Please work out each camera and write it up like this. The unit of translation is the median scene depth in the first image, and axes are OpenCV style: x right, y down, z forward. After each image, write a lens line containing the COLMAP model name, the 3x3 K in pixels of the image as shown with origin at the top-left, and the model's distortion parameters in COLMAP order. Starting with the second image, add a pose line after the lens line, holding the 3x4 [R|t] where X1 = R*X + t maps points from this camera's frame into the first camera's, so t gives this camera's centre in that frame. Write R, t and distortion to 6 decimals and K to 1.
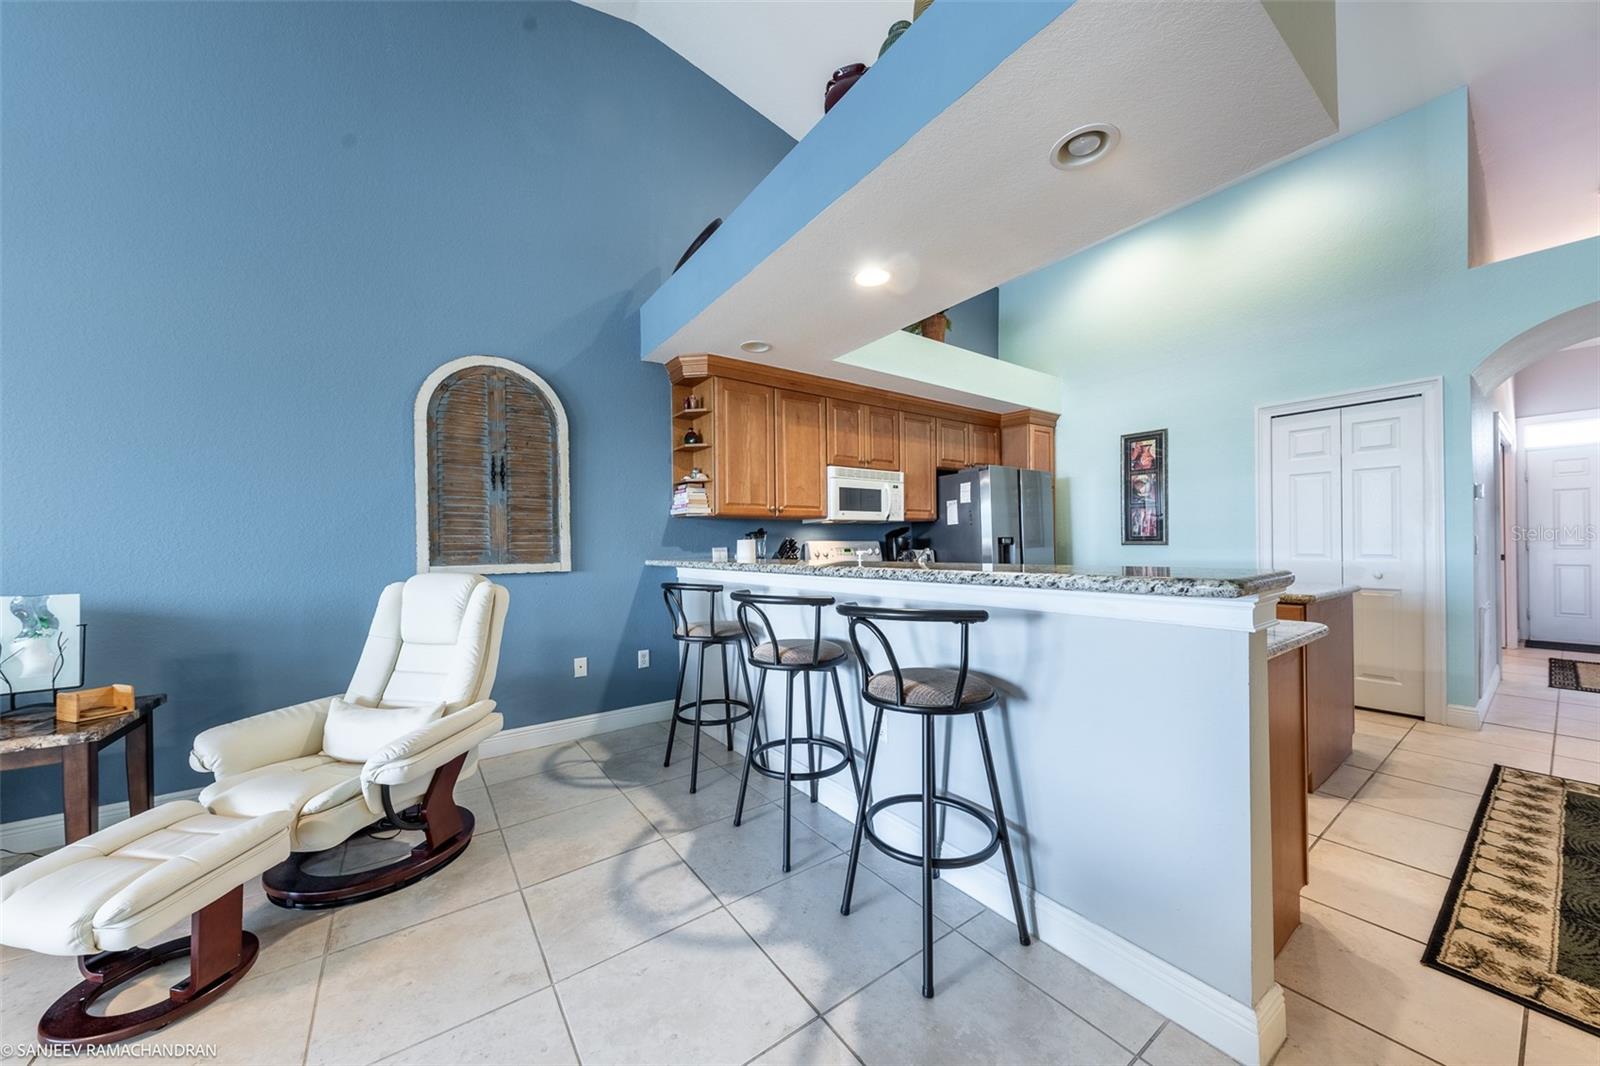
lens RADIAL K [[554.6, 0, 807.4], [0, 554.6, 546.8], [0, 0, 1]] dist [-0.000575, -0.000044]
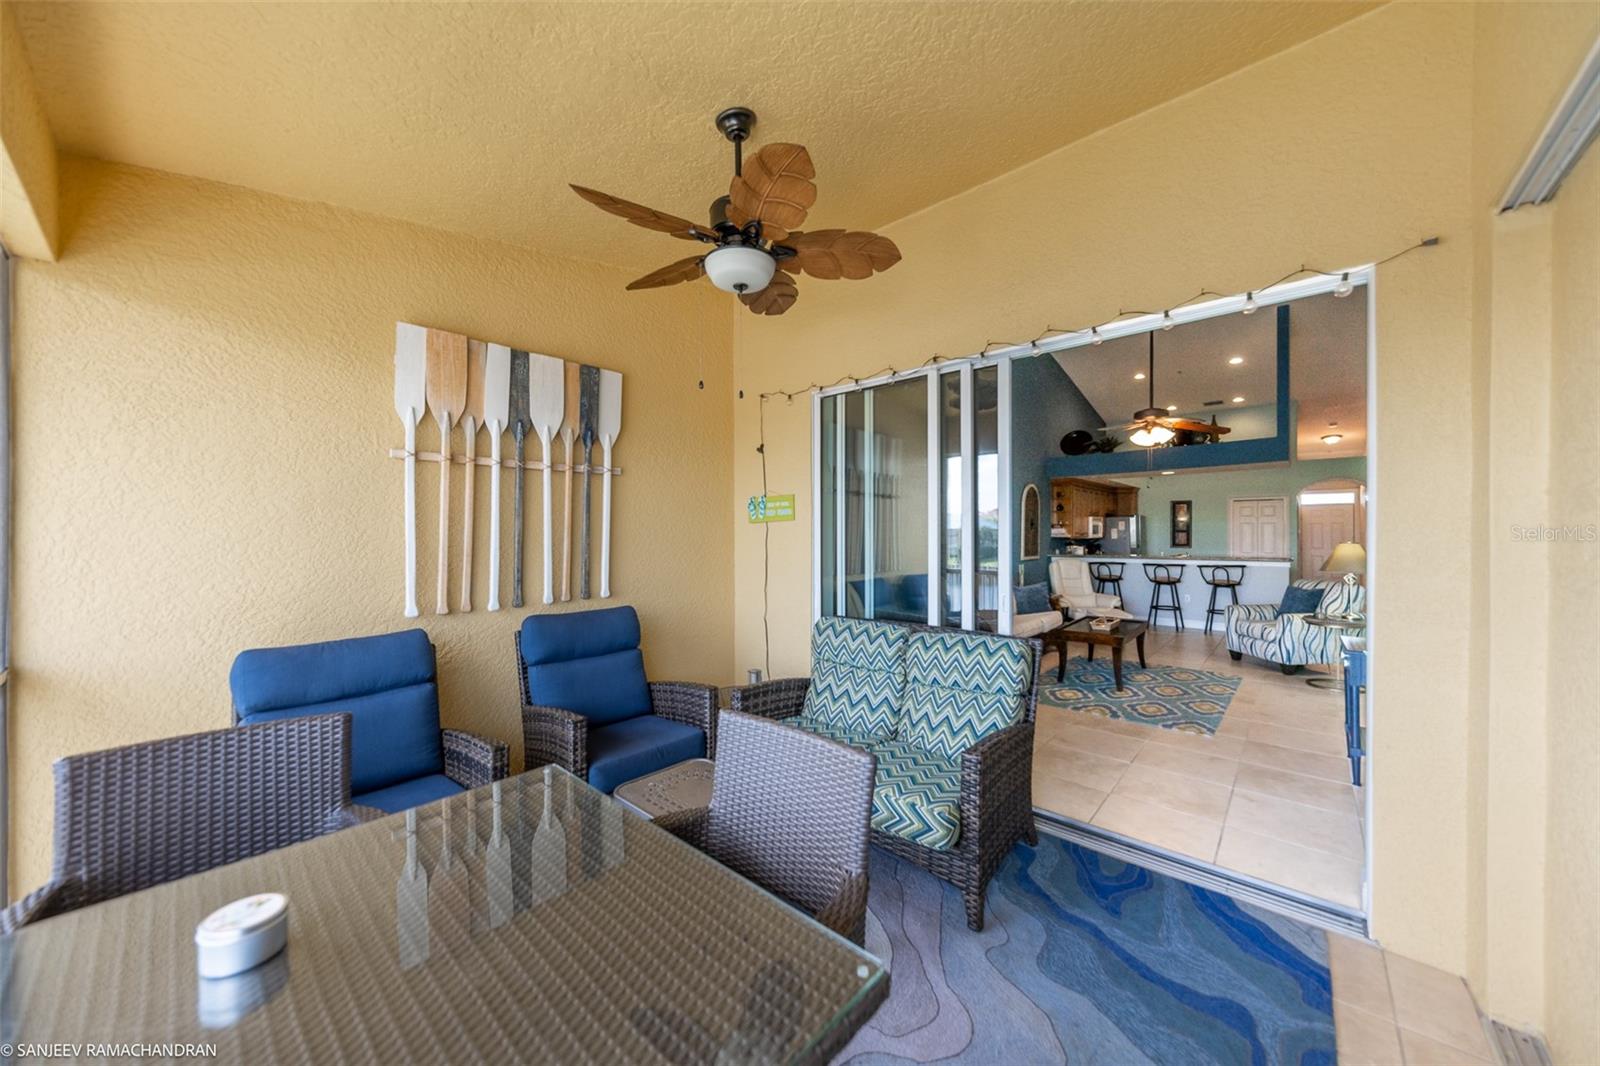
lens RADIAL K [[549.2, 0, 808.2], [0, 549.2, 531.3], [0, 0, 1]] dist [-0.000859, -0.000113]
pose [[0.977154, 0.009661, 0.212314, -1.707972], [-0.007044, 0.999890, -0.013082, -0.037920], [-0.212417, 0.011287, 0.977114, -1.132881]]
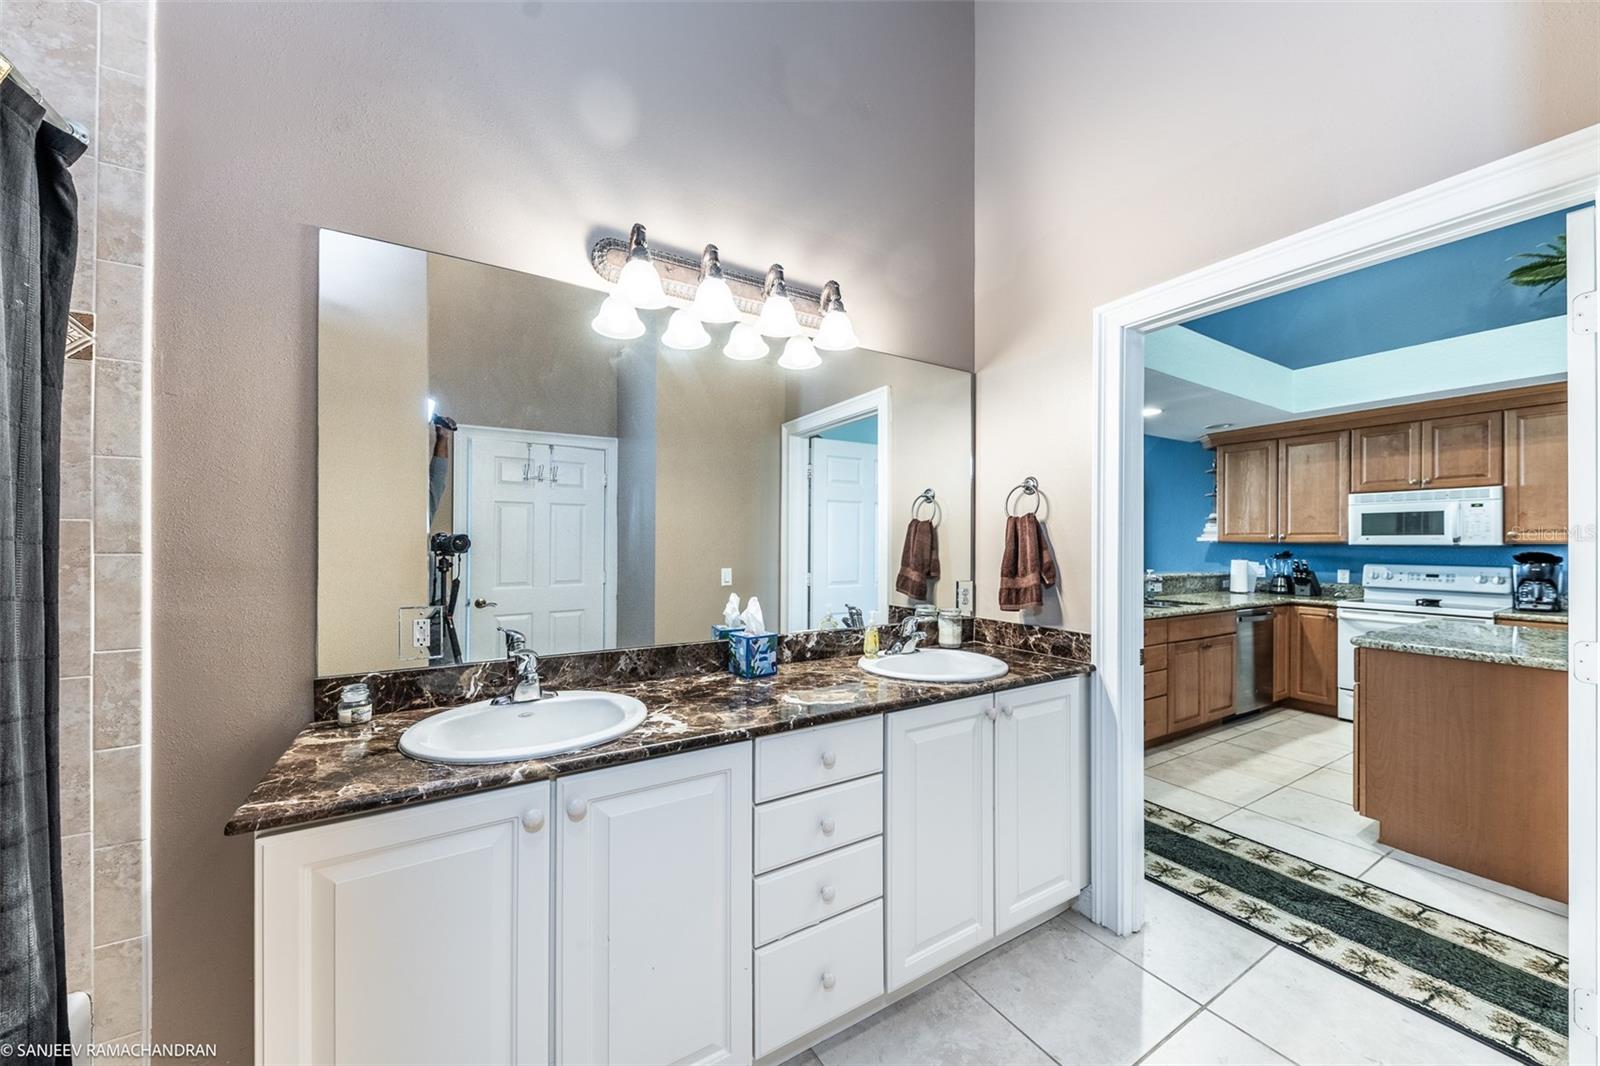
lens RADIAL K [[564.8, 0, 796.3], [0, 564.8, 546.9], [0, 0, 1]] dist [0.000484, -0.000046]
pose [[-0.089661, 0.017886, -0.995812, 1.209959], [-0.010062, 0.999771, 0.018863, -0.053599], [0.995922, 0.011711, -0.089460, 0.037358]]
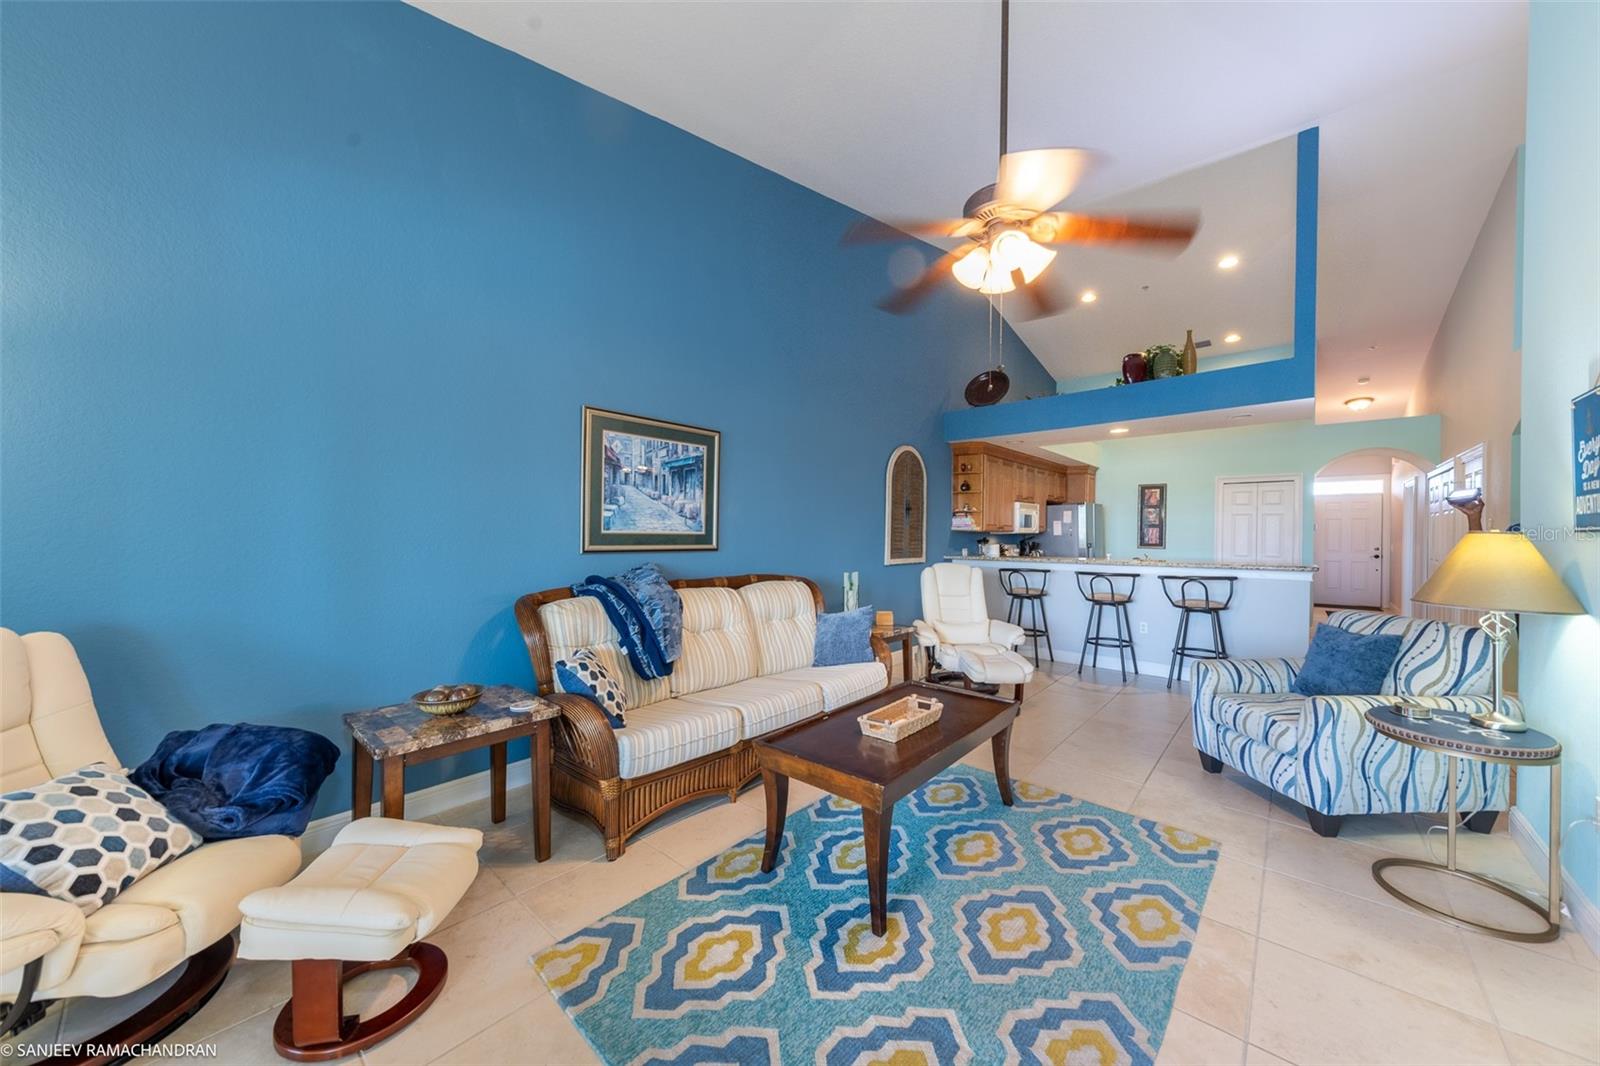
lens RADIAL K [[549.2, 0, 811.5], [0, 549.2, 534.4], [0, 0, 1]] dist [0.006251, -0.000077]
pose [[0.975191, 0.017388, 0.220681, -0.956924], [-0.016373, 0.999845, -0.006427, -0.022542], [-0.220758, 0.002654, 0.975325, -0.533216]]
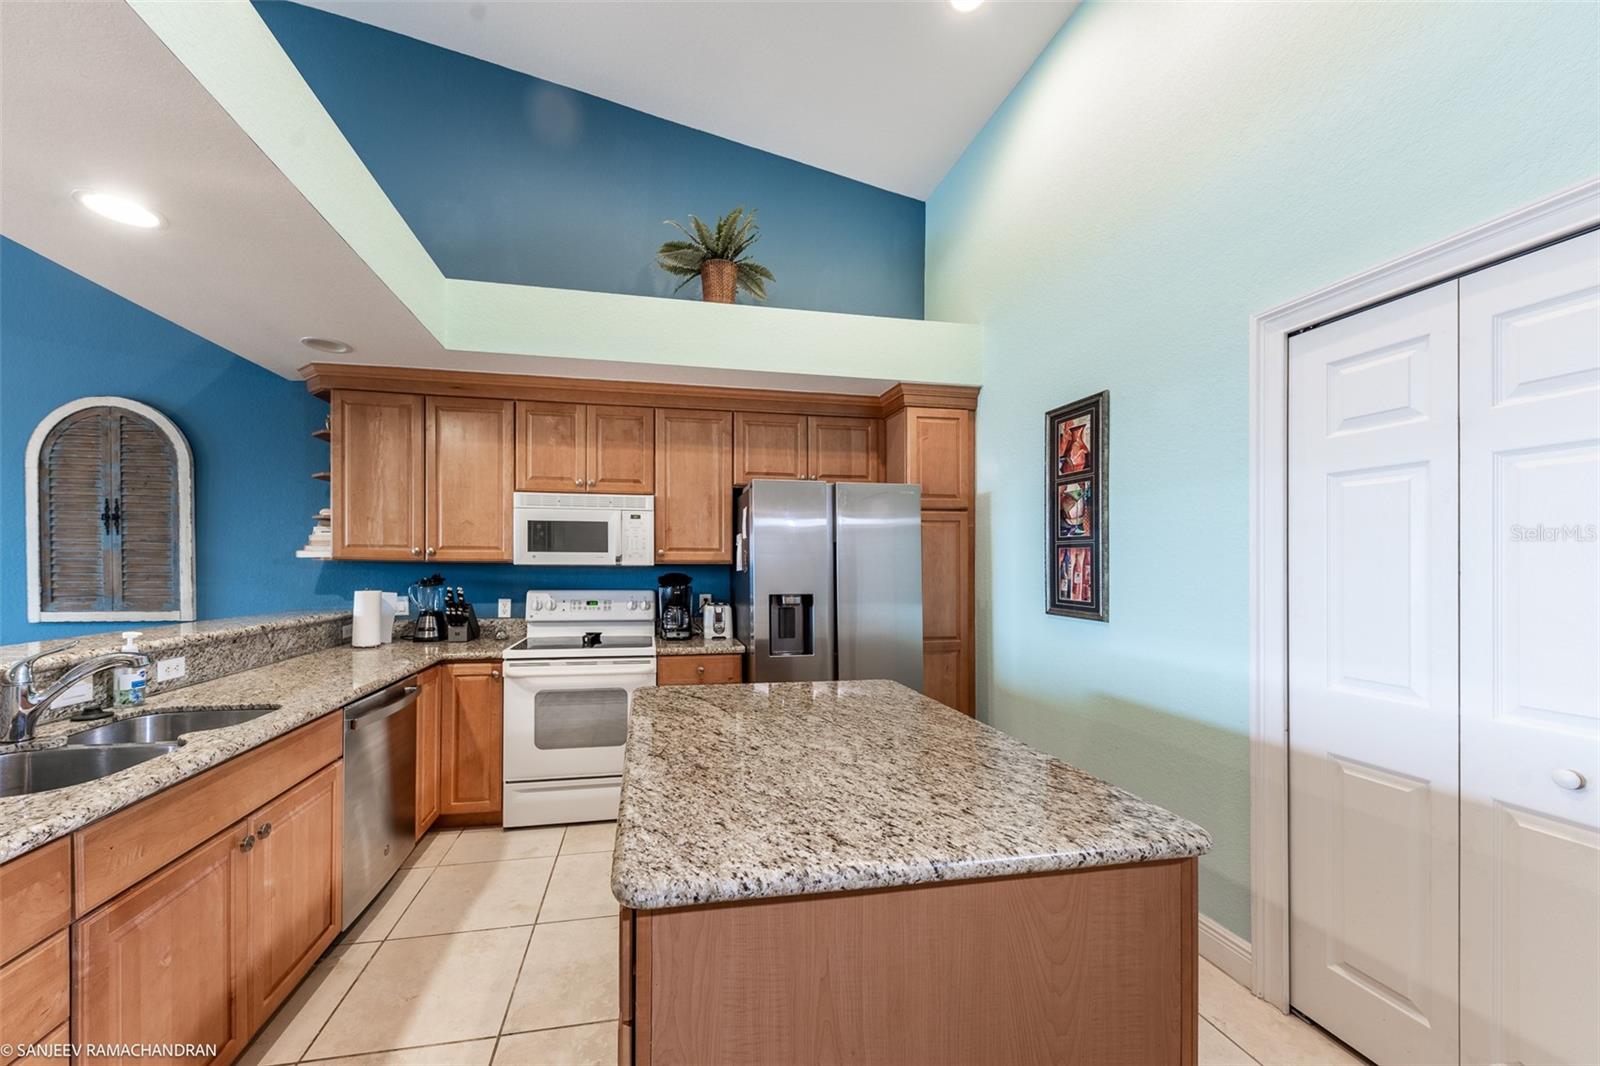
lens RADIAL K [[573.5, 0, 748.9], [0, 573.5, 561.3], [0, 0, 1]] dist [0.001135, -0.000097]
pose [[0.900779, 0.016718, -0.433957, 0.653861], [-0.020279, 0.999788, -0.003578, -0.056164], [0.433805, 0.012023, 0.900927, 0.439907]]
